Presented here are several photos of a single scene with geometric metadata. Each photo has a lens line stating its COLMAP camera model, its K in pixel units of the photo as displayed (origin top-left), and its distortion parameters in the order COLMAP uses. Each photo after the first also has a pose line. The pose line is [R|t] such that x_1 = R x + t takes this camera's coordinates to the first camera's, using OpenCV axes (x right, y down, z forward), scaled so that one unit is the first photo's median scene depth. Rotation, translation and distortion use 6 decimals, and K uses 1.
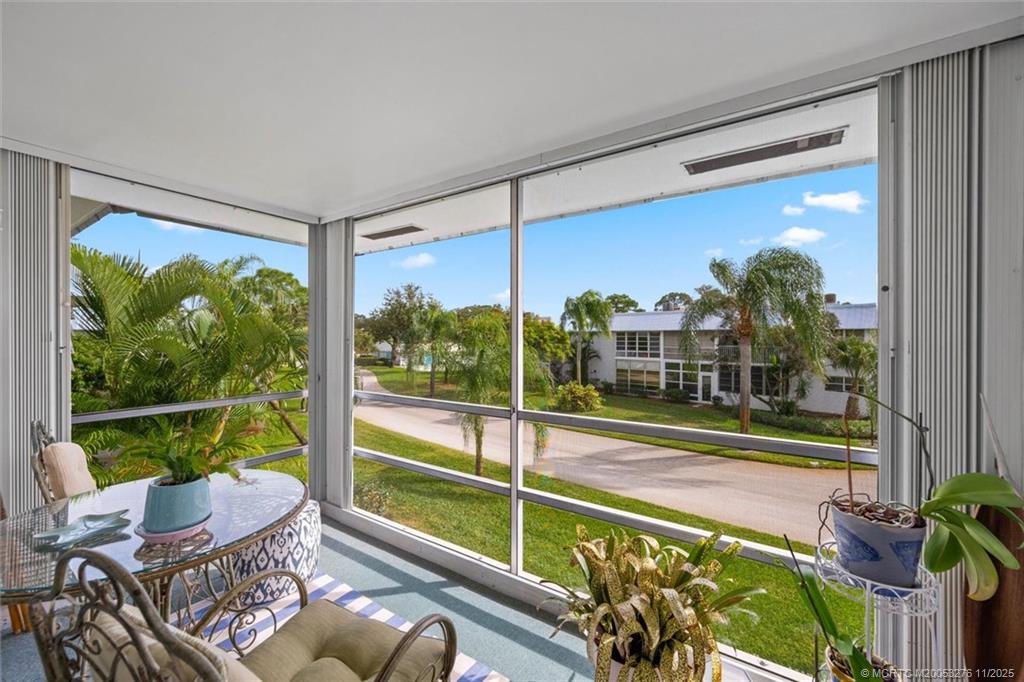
lens RADIAL K [[414.8, 0, 512.0], [0, 414.8, 341.0], [0, 0, 1]] dist [0.001933, 0.000675]
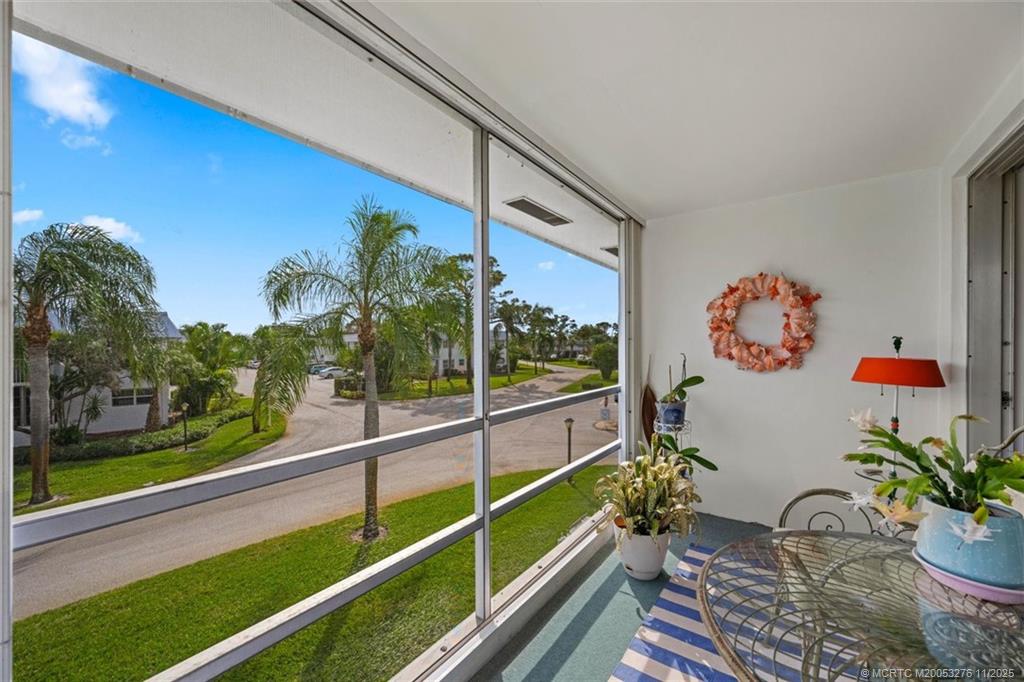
lens RADIAL K [[414.8, 0, 512.0], [0, 414.8, 341.0], [0, 0, 1]] dist [0.001933, 0.000675]
pose [[0.026478, 0.008941, 0.999609, -0.752352], [0.018089, 0.999792, -0.009421, 0.026942], [-0.999486, 0.018331, 0.026311, 0.869243]]
